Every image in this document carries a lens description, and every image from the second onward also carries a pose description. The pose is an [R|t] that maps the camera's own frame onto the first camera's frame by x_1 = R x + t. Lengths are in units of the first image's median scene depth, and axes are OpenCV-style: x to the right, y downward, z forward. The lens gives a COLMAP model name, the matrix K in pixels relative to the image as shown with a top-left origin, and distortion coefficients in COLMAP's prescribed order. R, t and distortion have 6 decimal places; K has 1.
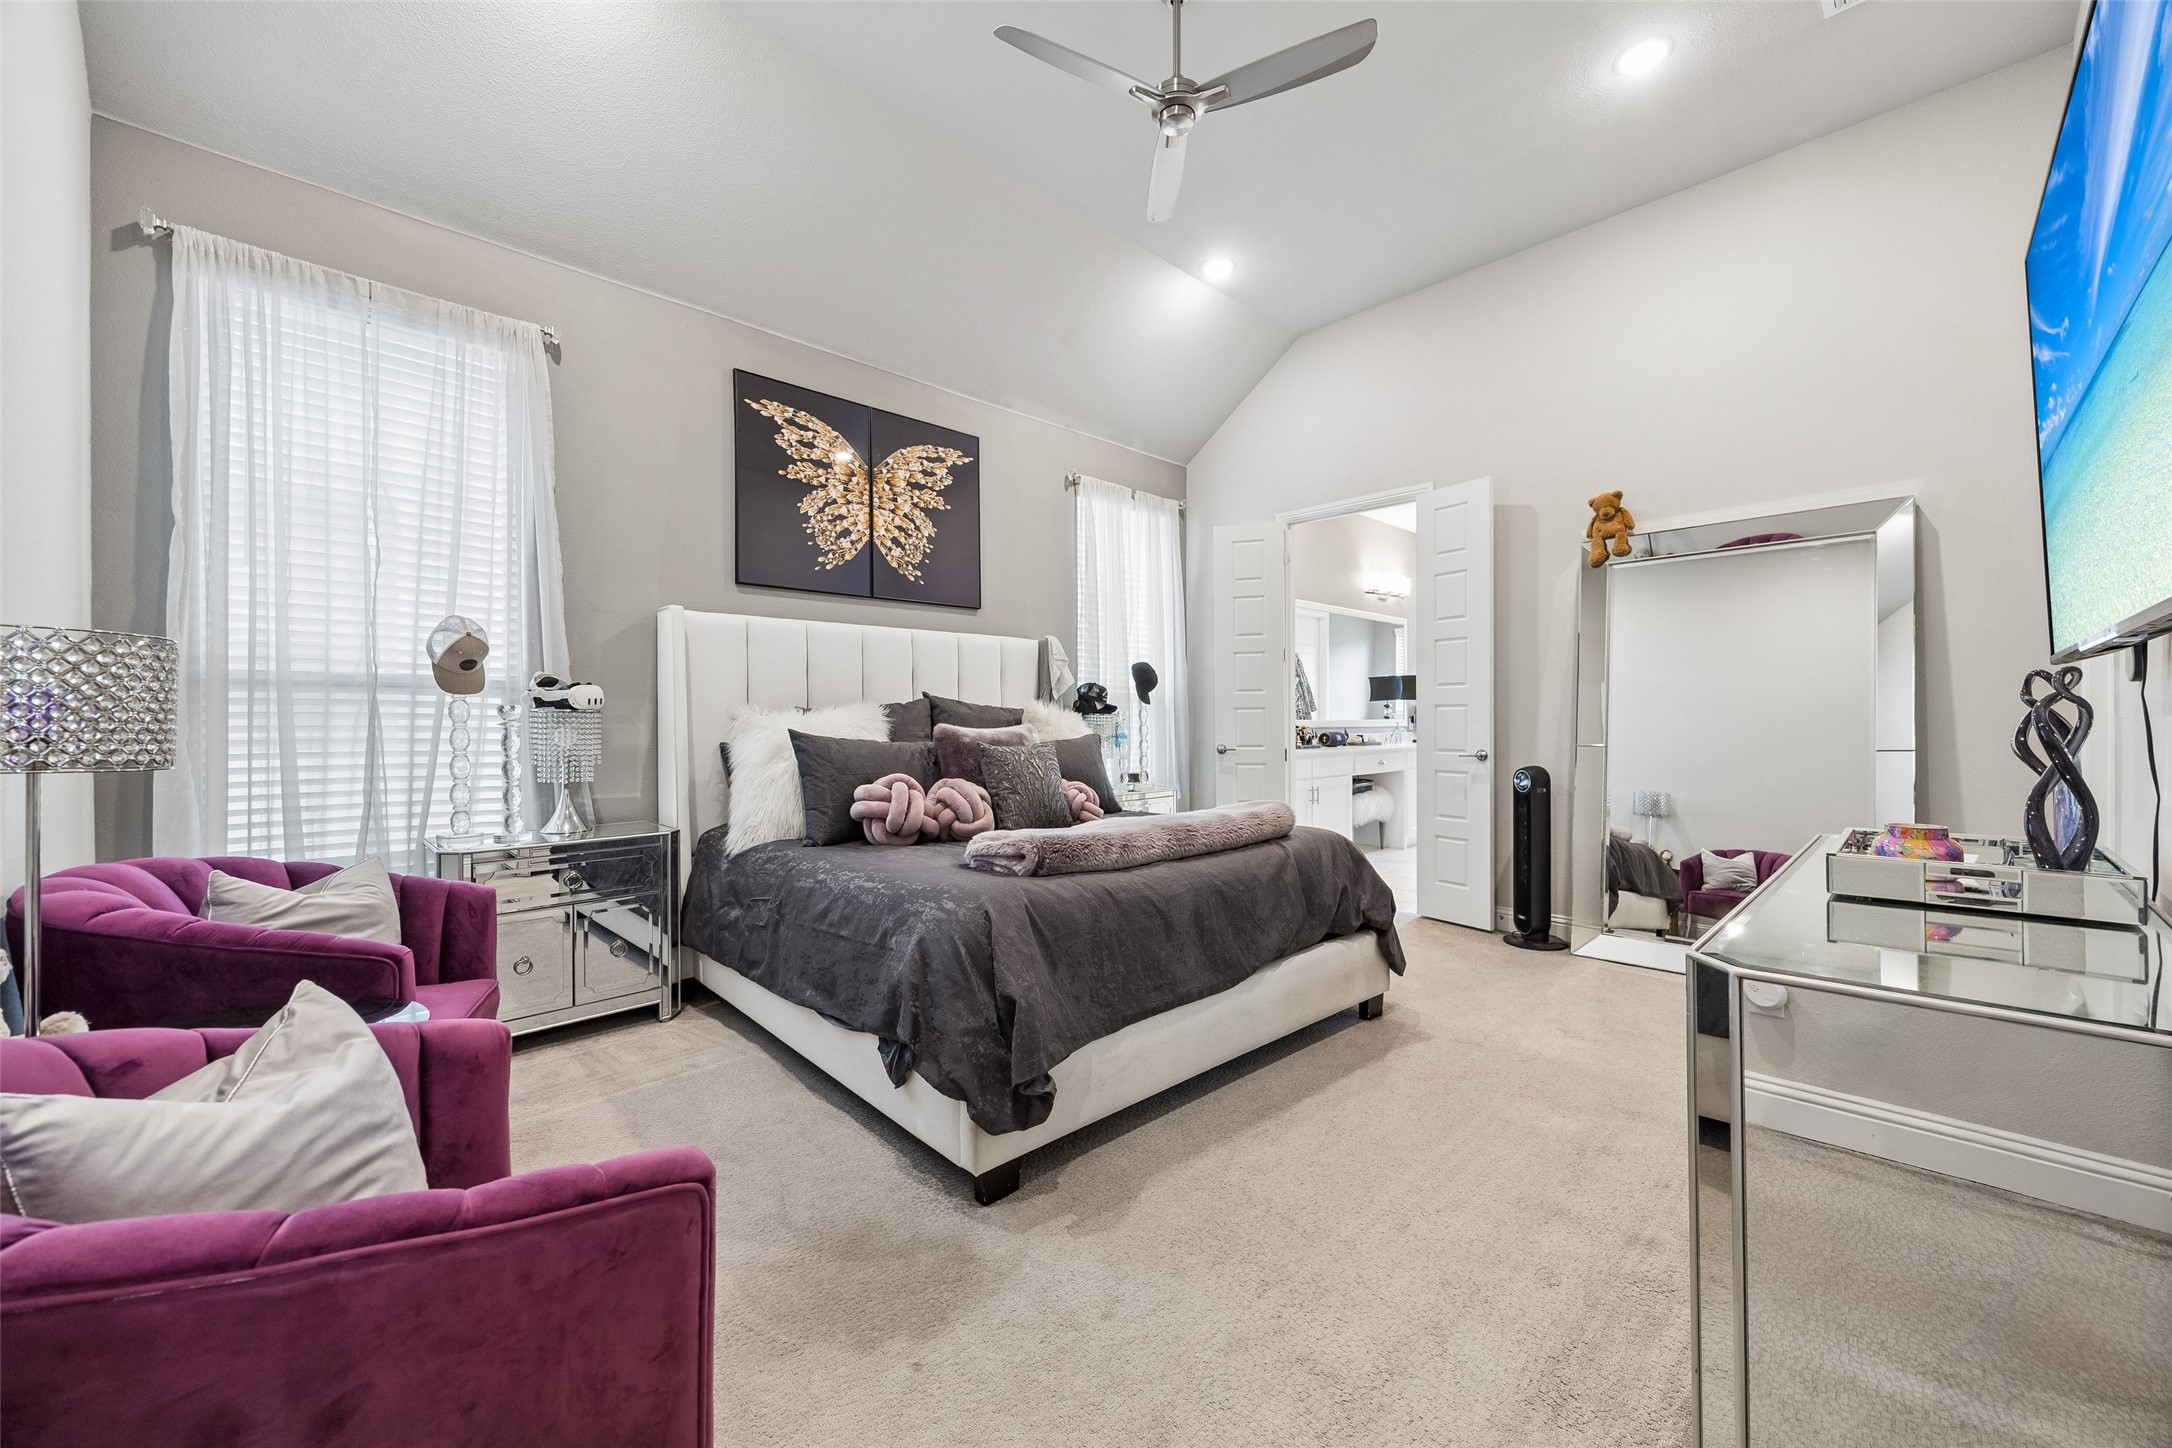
lens RADIAL K [[832.8, 0, 1098.7], [0, 832.8, 724.0], [0, 0, 1]] dist [-0.000794, -0.000357]
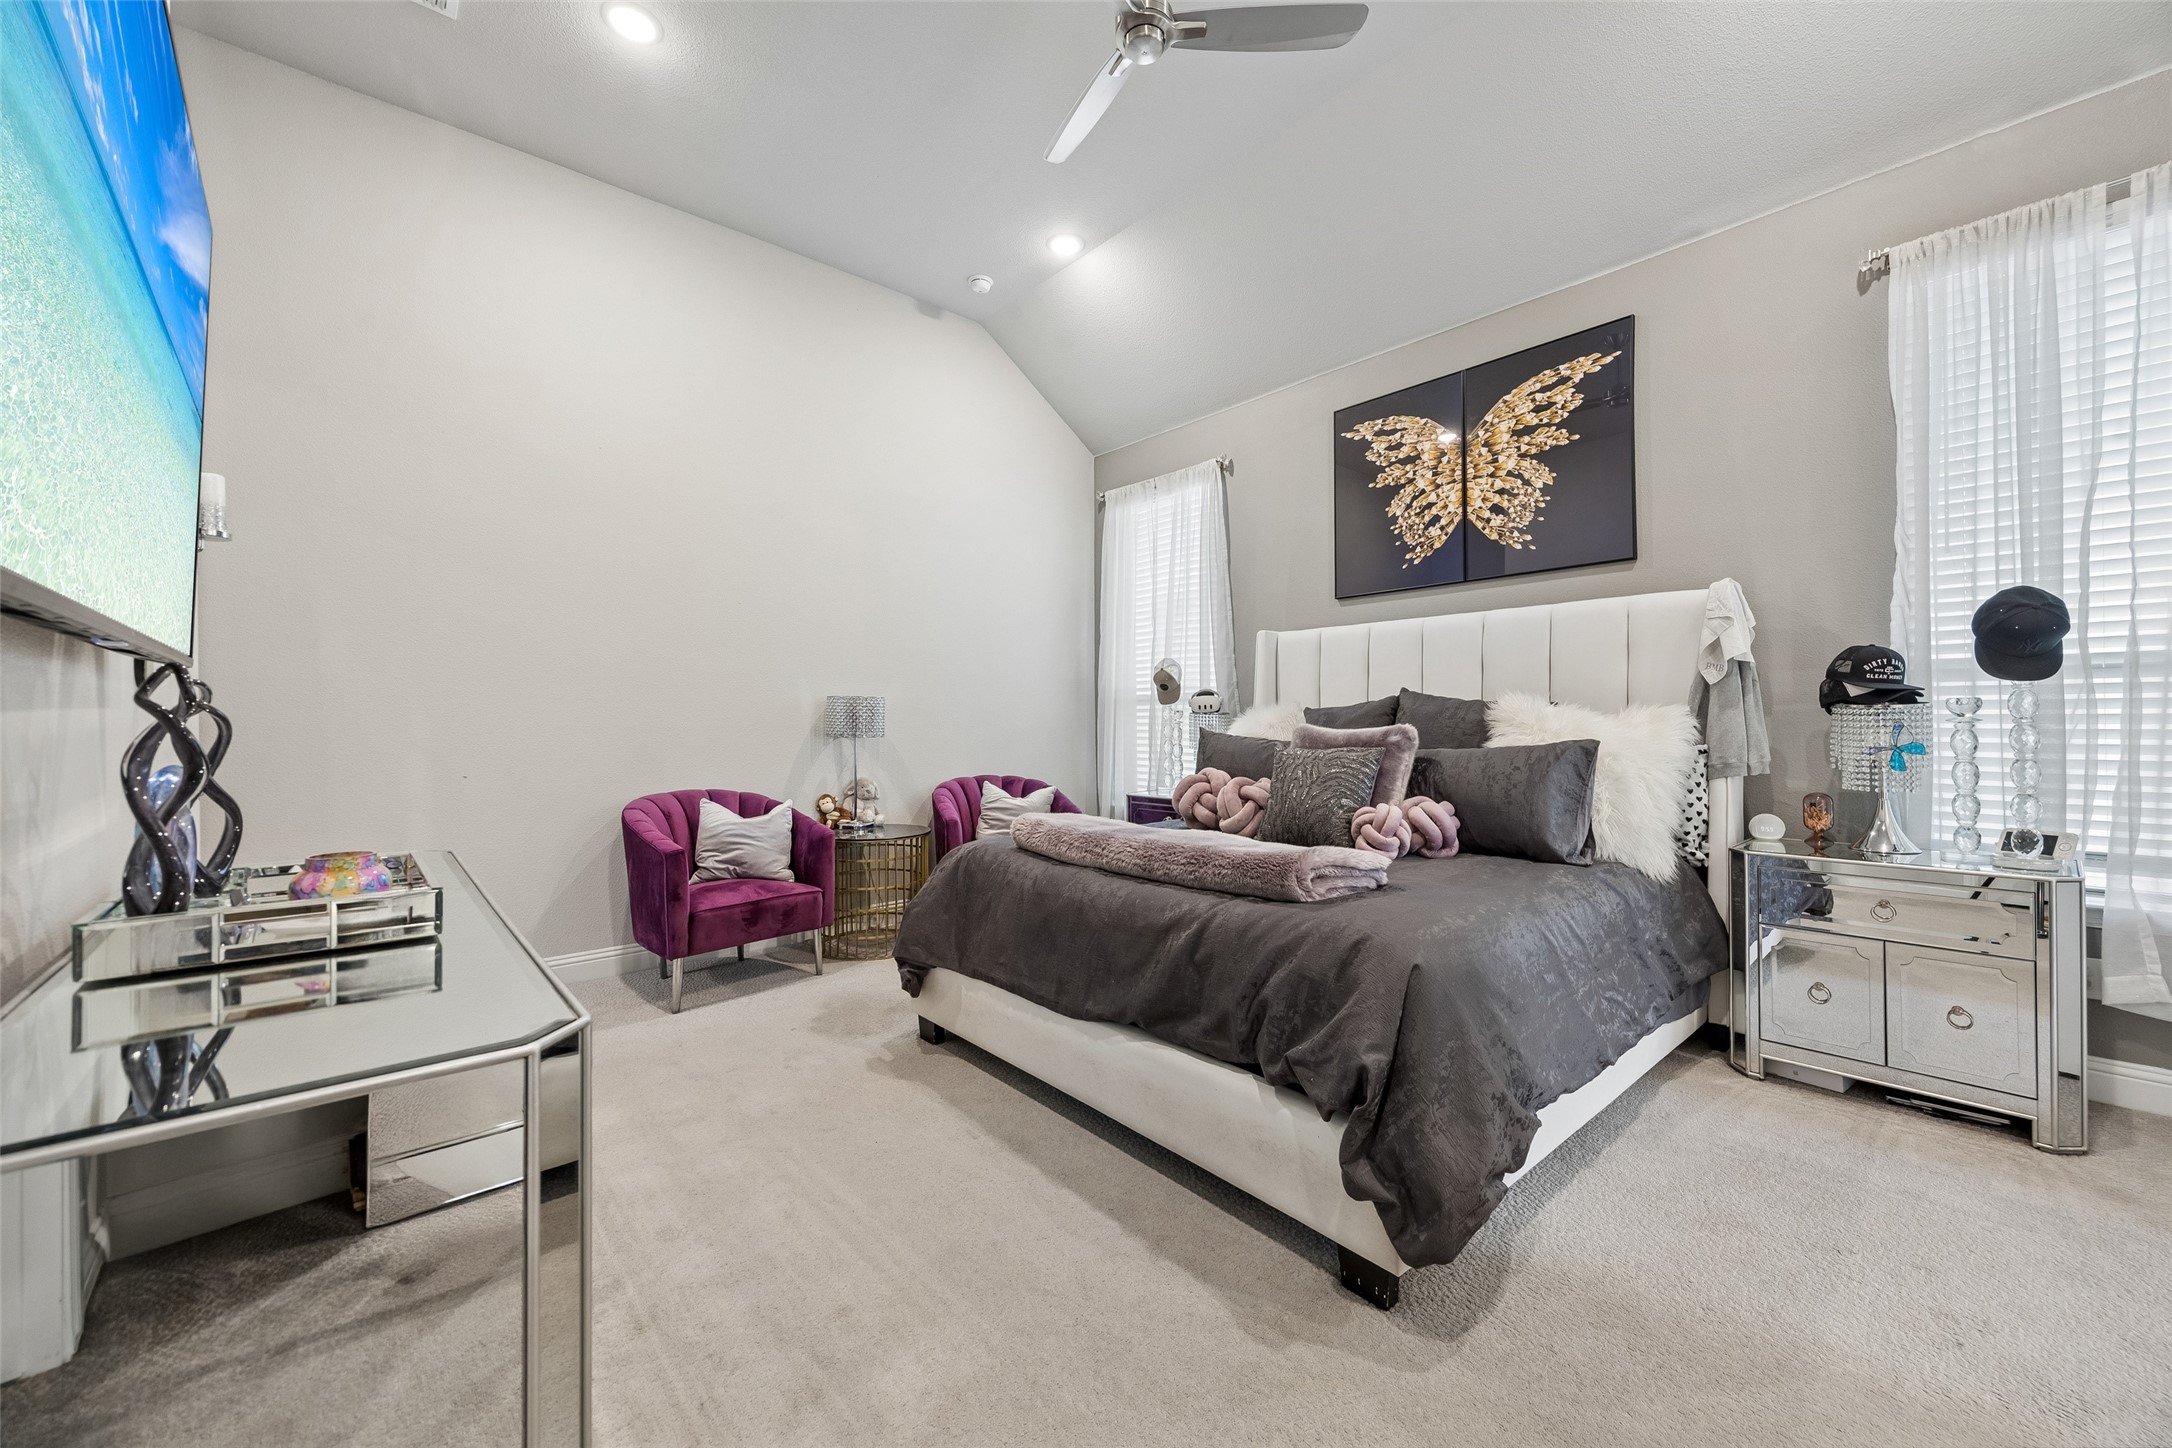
lens RADIAL K [[832.8, 0, 1089.5], [0, 832.8, 713.4], [0, 0, 1]] dist [-0.000794, -0.000357]
pose [[-0.047003, -0.002263, -0.998892, 0.642389], [0.004195, 0.999988, -0.002463, -0.009410], [0.998886, -0.004306, -0.046993, 0.636994]]
